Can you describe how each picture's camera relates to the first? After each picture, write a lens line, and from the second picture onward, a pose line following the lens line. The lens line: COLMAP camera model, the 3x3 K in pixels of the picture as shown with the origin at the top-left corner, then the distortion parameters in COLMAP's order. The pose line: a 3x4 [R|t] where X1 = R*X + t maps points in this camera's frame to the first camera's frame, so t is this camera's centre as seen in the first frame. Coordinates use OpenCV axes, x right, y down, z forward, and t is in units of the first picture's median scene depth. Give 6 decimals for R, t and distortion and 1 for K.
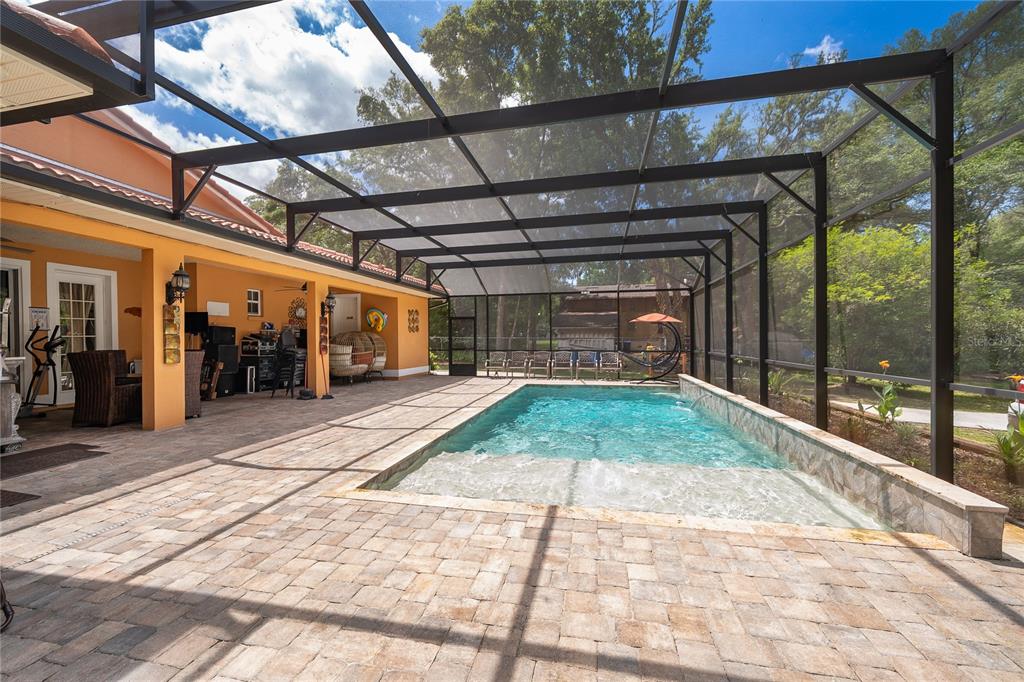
lens RADIAL K [[406.8, 0, 511.2], [0, 406.8, 344.8], [0, 0, 1]] dist [-0.001545, -0.000105]
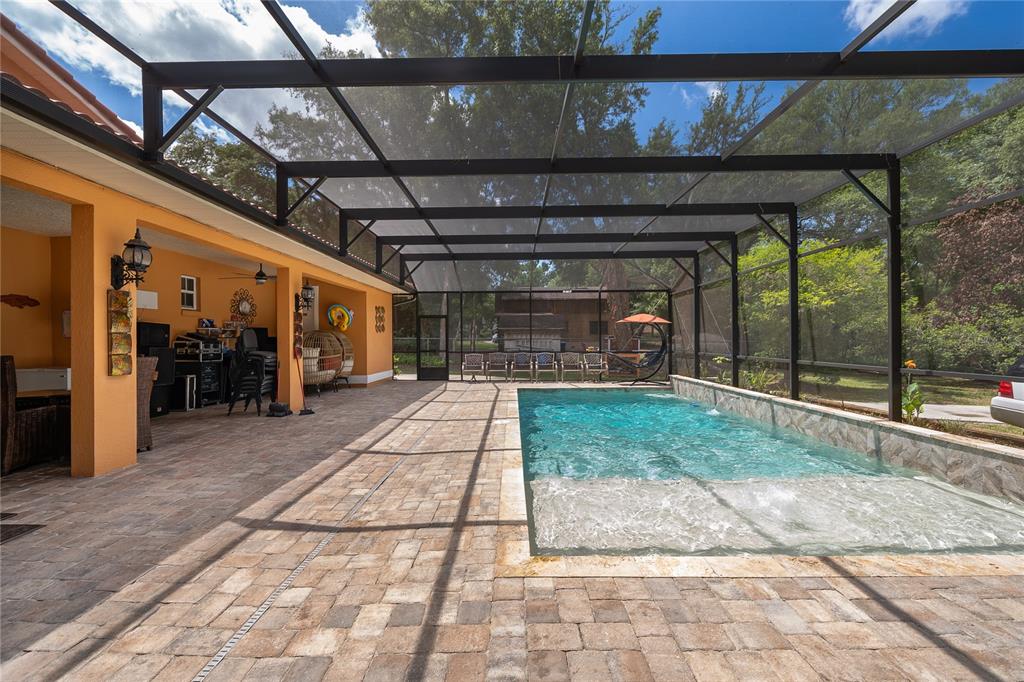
lens RADIAL K [[407.0, 0, 512.0], [0, 407.0, 341.0], [0, 0, 1]] dist [-0.001073, 0.000061]
pose [[0.977949, -0.000448, 0.208844, -0.201596], [0.002717, 0.999940, -0.010579, -0.001757], [-0.208827, 0.010914, 0.977892, 0.117970]]
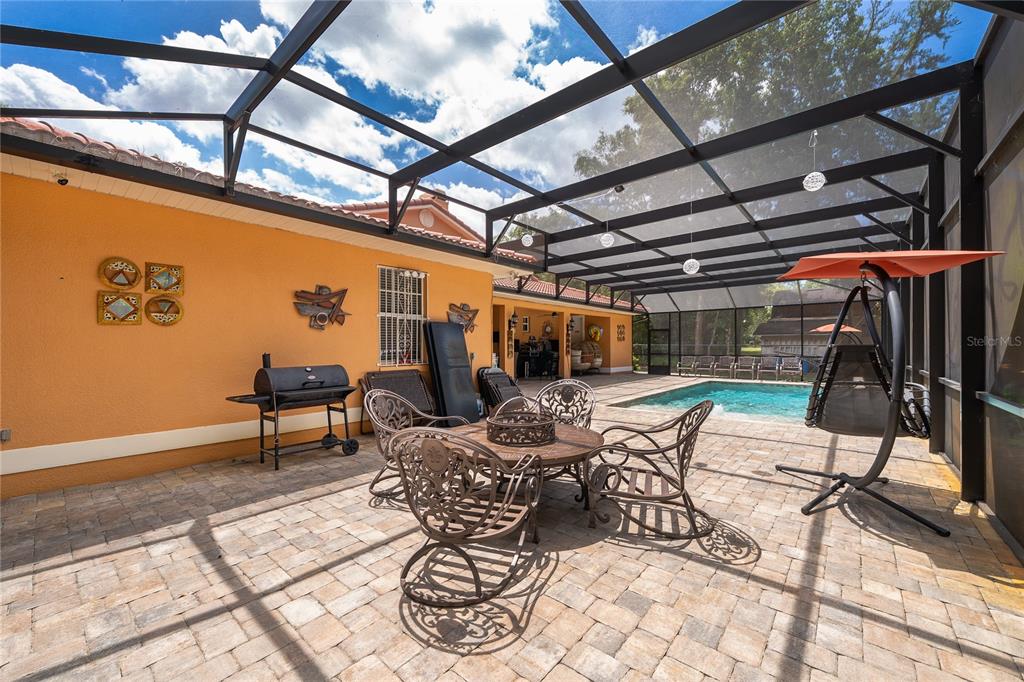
lens RADIAL K [[406.8, 0, 511.2], [0, 406.8, 344.8], [0, 0, 1]] dist [-0.001545, -0.000105]
pose [[0.884694, -0.000909, -0.466171, 0.099326], [-0.007288, 0.999849, -0.015780, 0.007714], [0.466115, 0.017358, 0.884554, -0.535502]]
